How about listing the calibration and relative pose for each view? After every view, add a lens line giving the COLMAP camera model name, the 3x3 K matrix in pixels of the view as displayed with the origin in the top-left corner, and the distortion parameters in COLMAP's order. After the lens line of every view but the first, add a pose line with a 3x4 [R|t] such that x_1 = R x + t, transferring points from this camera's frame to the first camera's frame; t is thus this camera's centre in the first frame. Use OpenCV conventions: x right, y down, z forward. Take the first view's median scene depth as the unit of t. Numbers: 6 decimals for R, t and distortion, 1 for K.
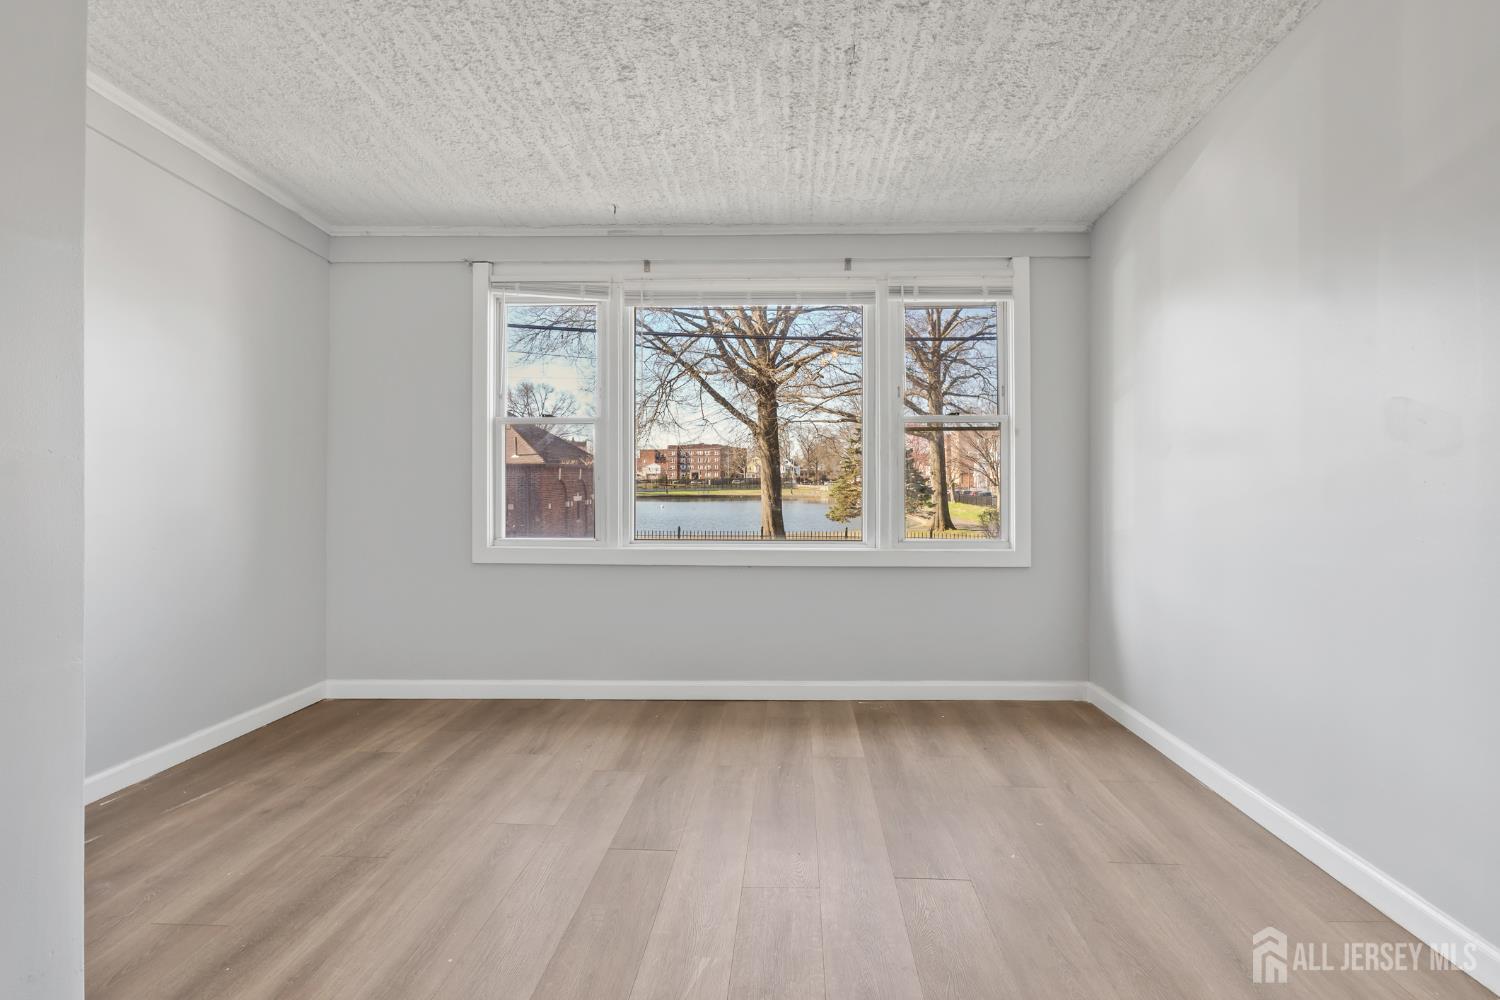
lens RADIAL K [[699.3, 0, 755.2], [0, 699.3, 482.5], [0, 0, 1]] dist [-0.003544, -0.000279]
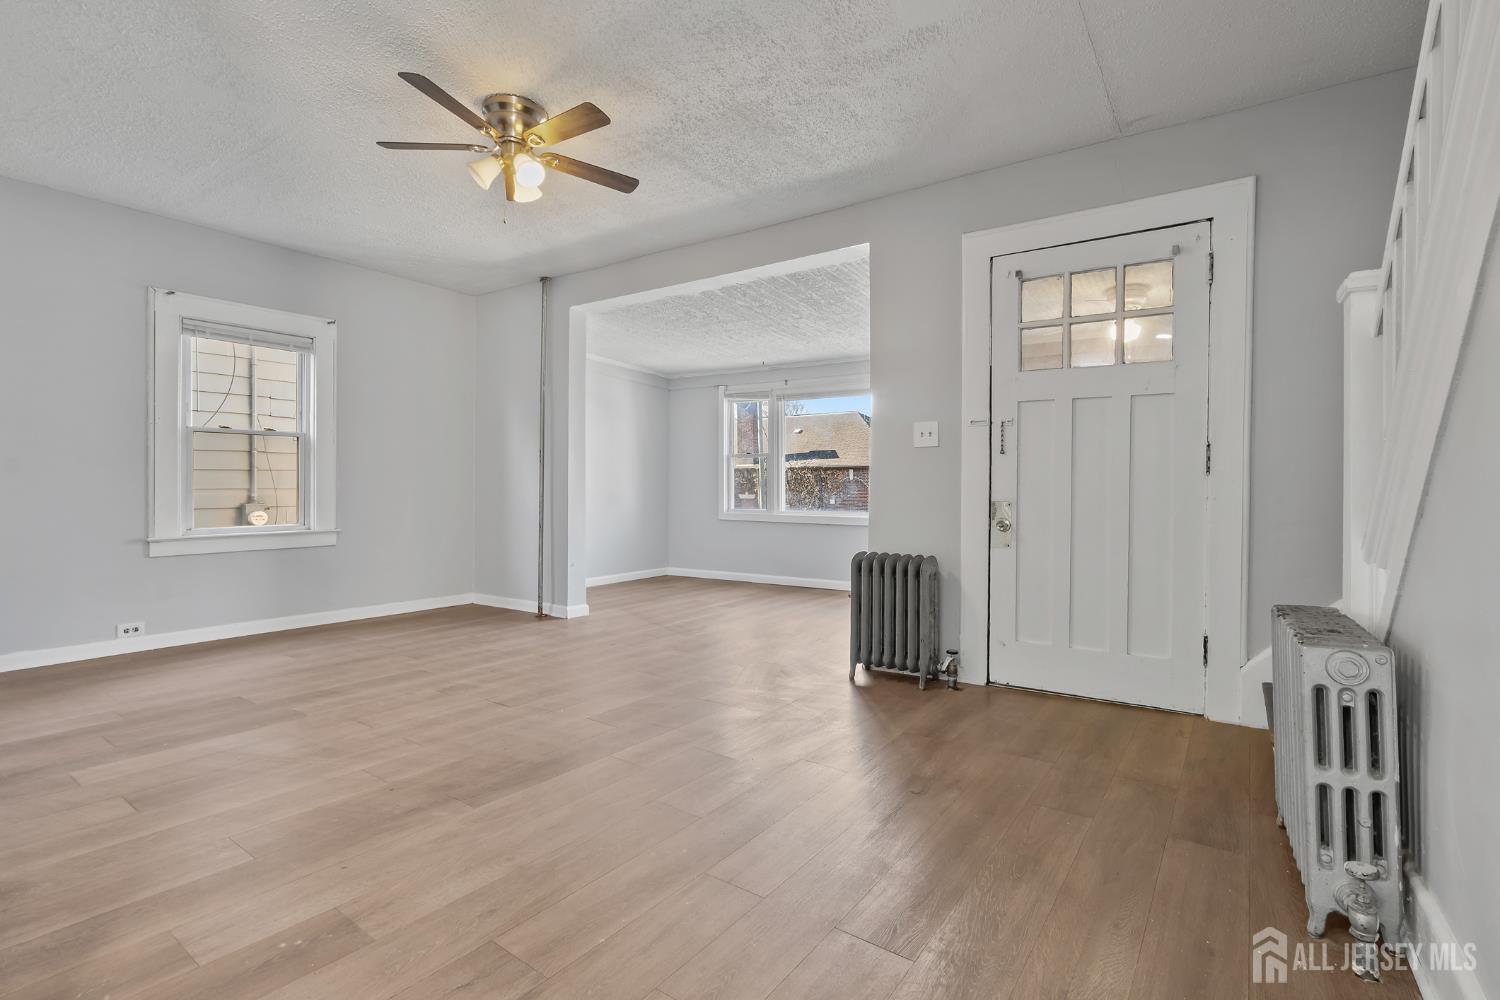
lens RADIAL K [[699.3, 0, 755.2], [0, 699.3, 482.5], [0, 0, 1]] dist [-0.003544, -0.000279]
pose [[0.848504, -0.000933, -0.529189, 0.895053], [0.002162, 0.999996, 0.001704, -0.008047], [0.529185, -0.002590, 0.848502, -0.857378]]
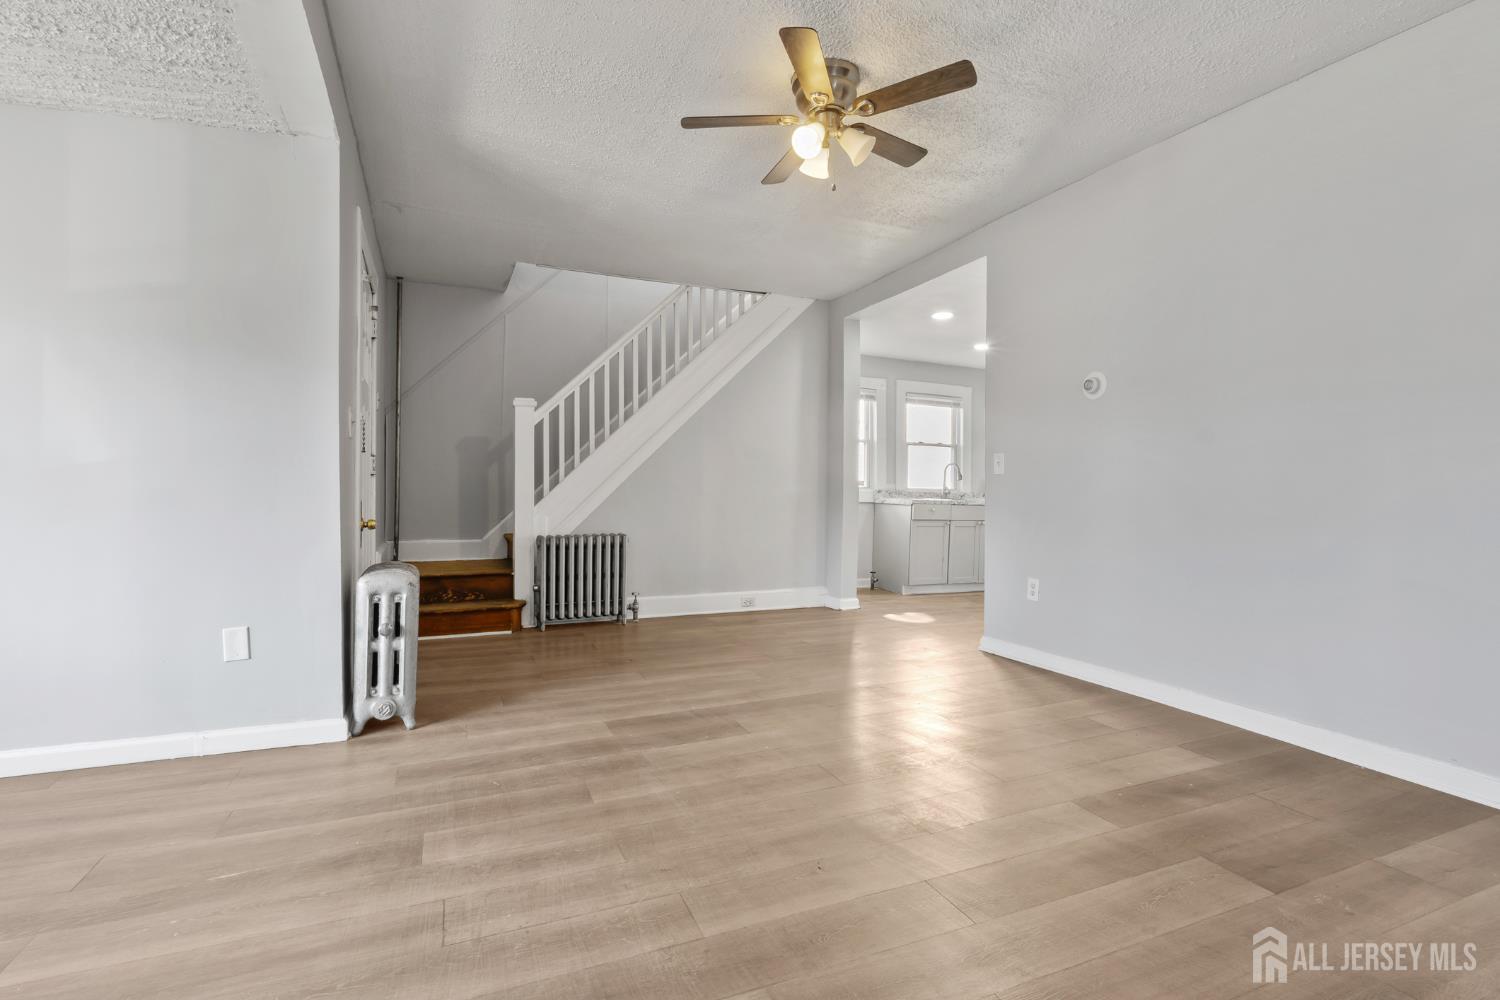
lens RADIAL K [[718.6, 0, 750.0], [0, 718.6, 500.0], [0, 0, 1]] dist [-0.003467, -0.000283]
pose [[-0.439718, -0.019871, 0.897916, -0.535592], [-0.012155, 0.999795, 0.016173, -0.000939], [-0.898054, -0.003802, -0.439869, 0.170520]]
